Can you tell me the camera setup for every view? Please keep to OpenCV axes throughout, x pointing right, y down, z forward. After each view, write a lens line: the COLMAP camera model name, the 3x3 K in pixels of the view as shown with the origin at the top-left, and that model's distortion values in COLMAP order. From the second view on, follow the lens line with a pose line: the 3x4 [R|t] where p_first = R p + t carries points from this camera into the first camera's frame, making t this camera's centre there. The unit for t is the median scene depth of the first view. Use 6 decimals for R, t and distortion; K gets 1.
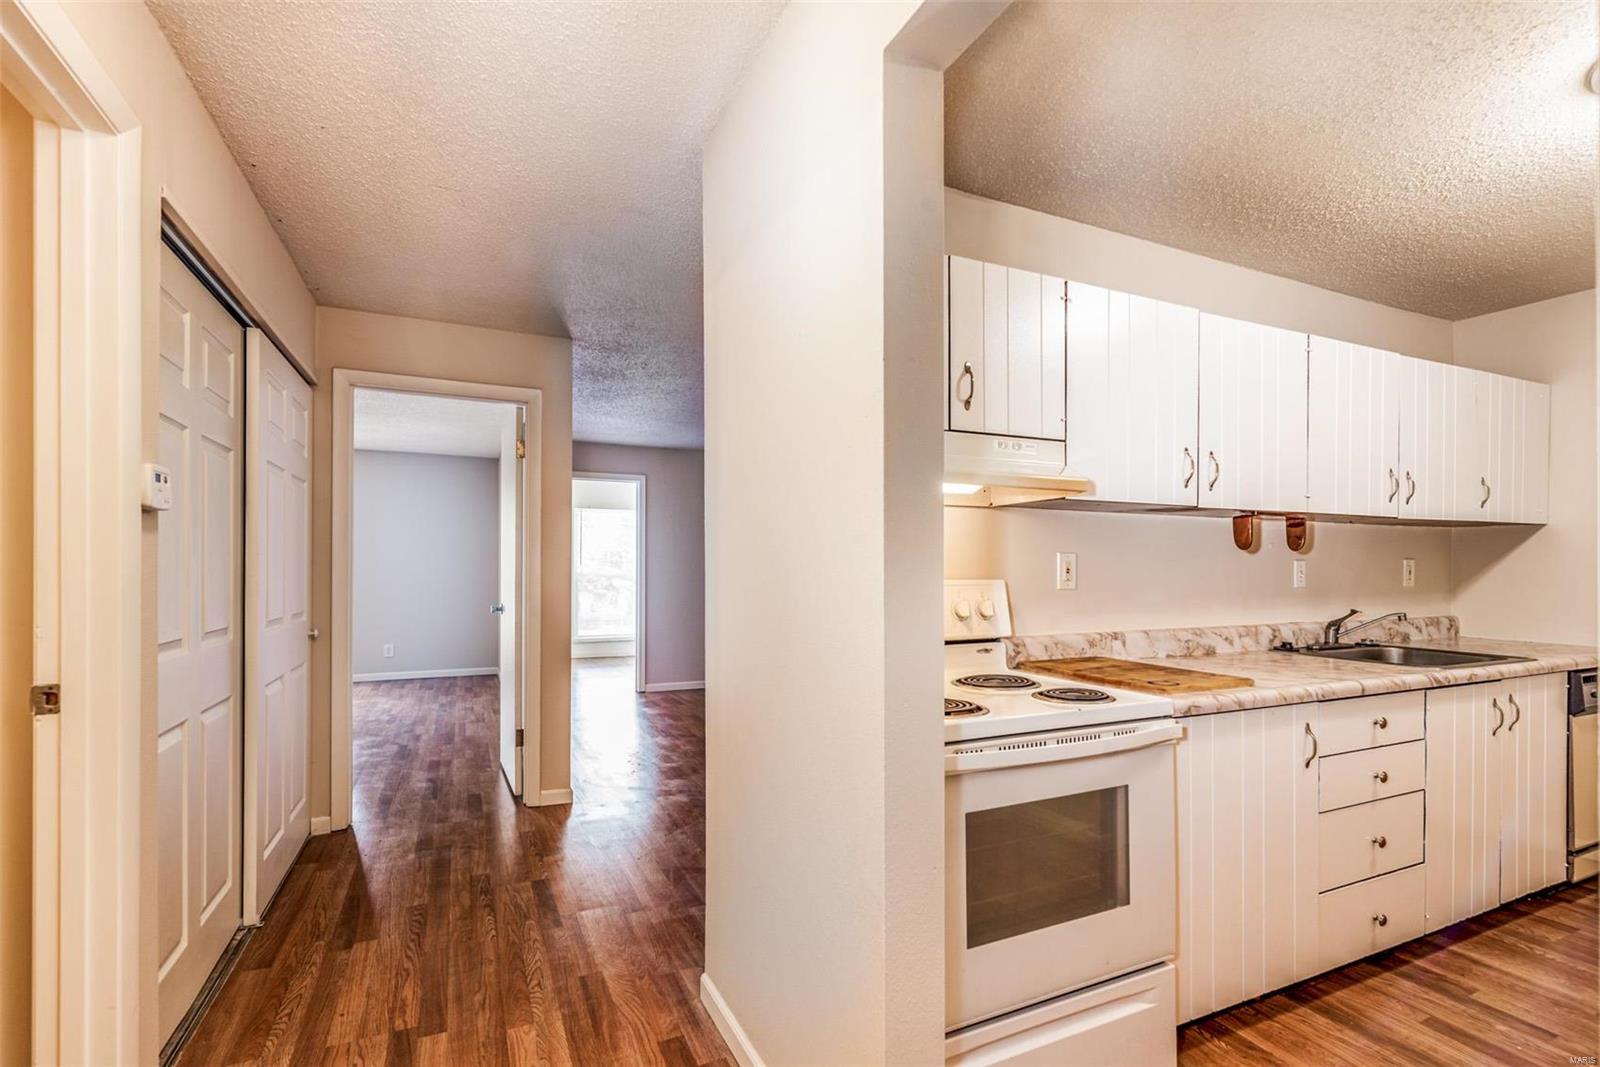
lens RADIAL K [[718.5, 0, 791.5], [0, 718.5, 550.1], [0, 0, 1]] dist [0.001275, 0.000107]
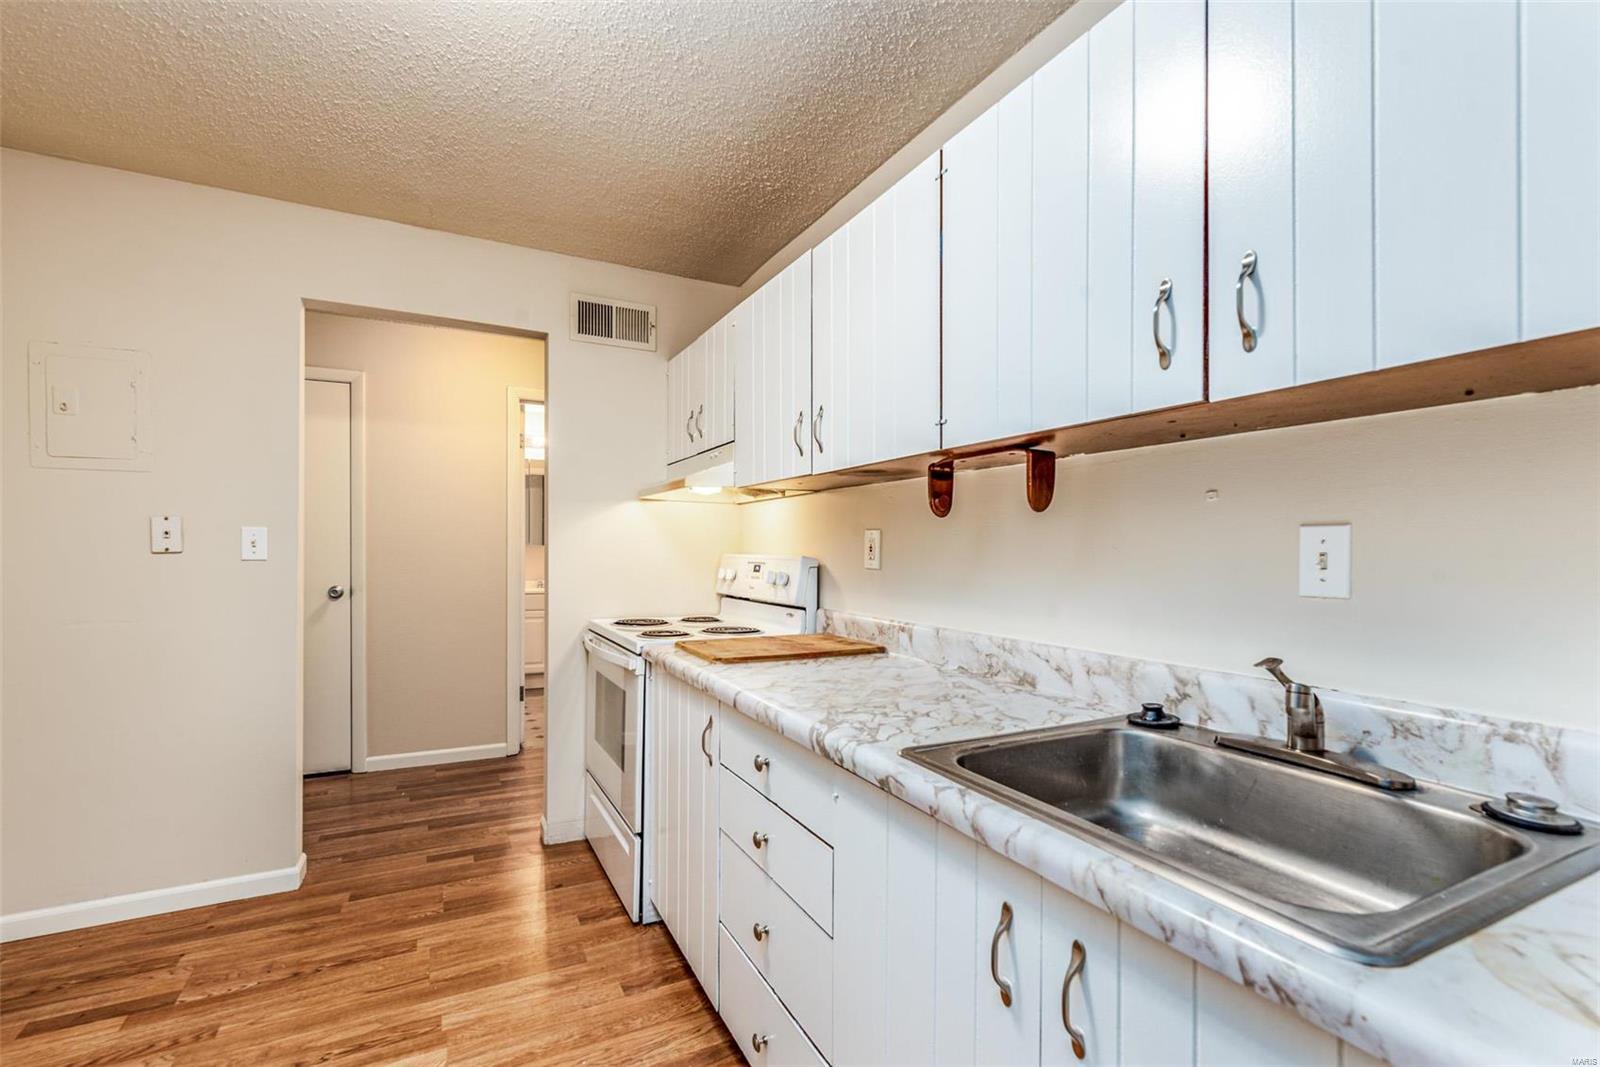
lens RADIAL K [[718.5, 0, 797.6], [0, 718.5, 542.7], [0, 0, 1]] dist [0.001275, 0.000107]
pose [[0.037010, -0.012653, -0.999235, 1.296368], [0.011833, 0.999855, -0.012223, 0.029893], [0.999245, -0.011372, 0.037154, 0.854325]]
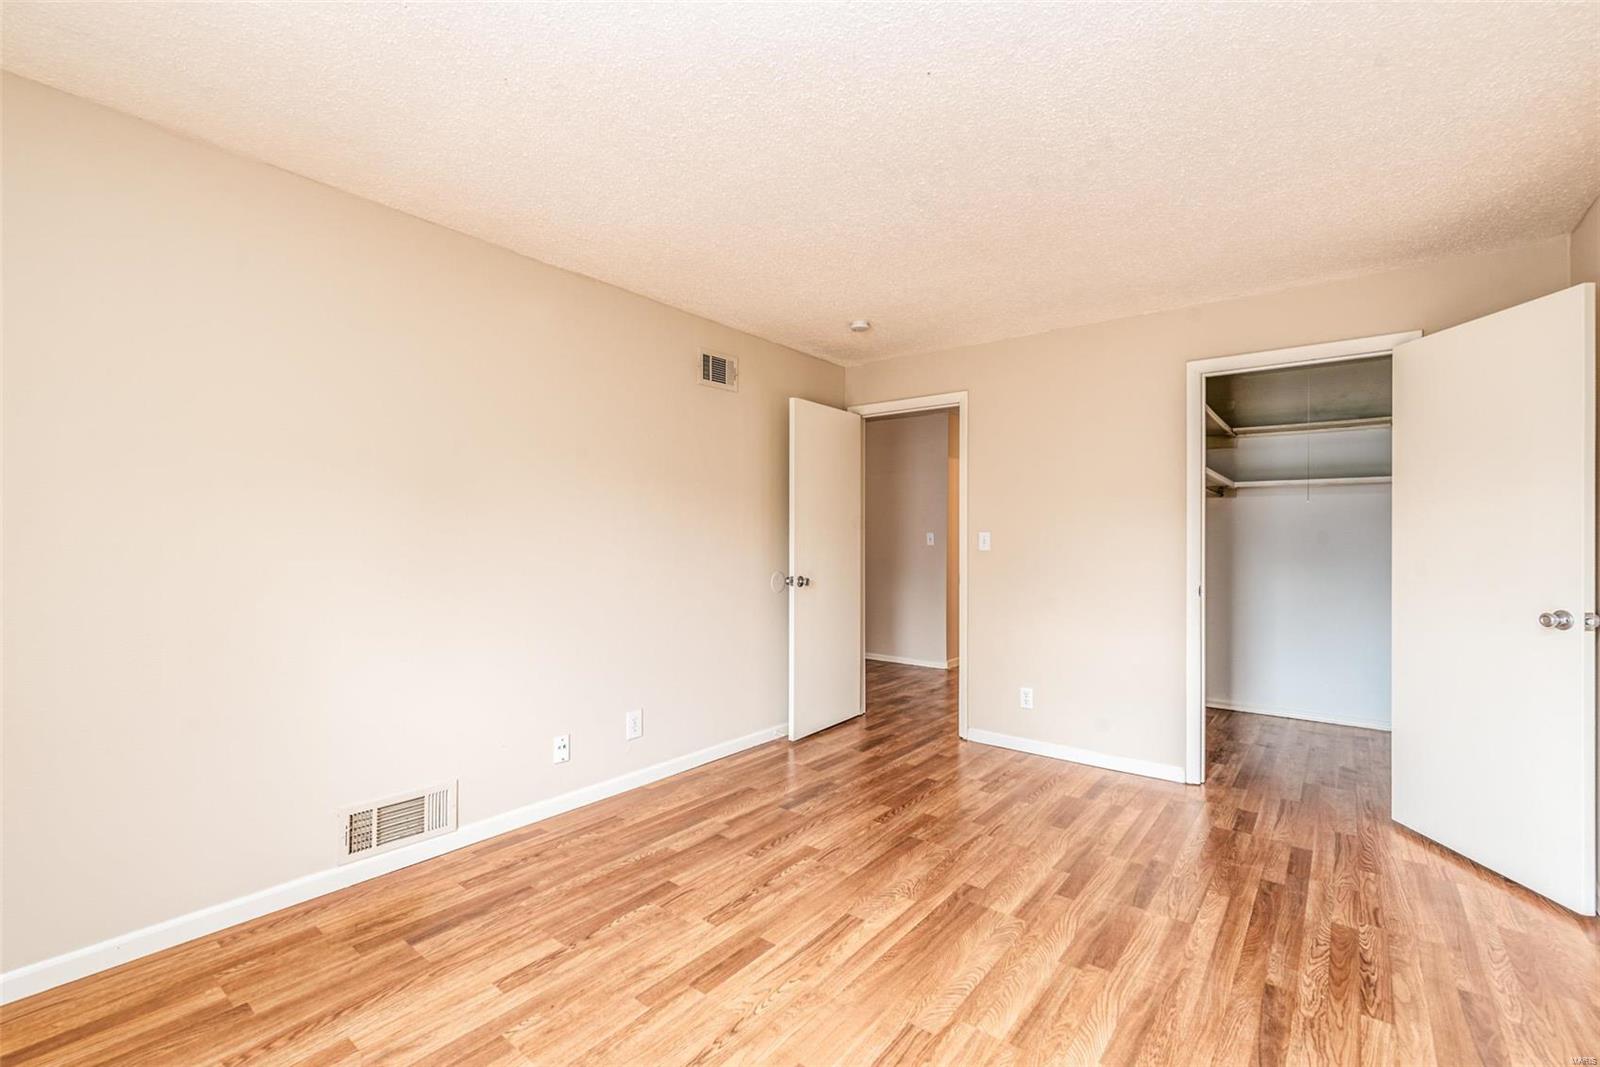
lens RADIAL K [[718.5, 0, 793.7], [0, 718.5, 544.9], [0, 0, 1]] dist [0.001275, 0.000107]
pose [[-0.458899, -0.005782, 0.888470, -0.658847], [-0.018707, 0.999820, -0.003156, 0.033769], [-0.888291, -0.018068, -0.458925, 1.372377]]
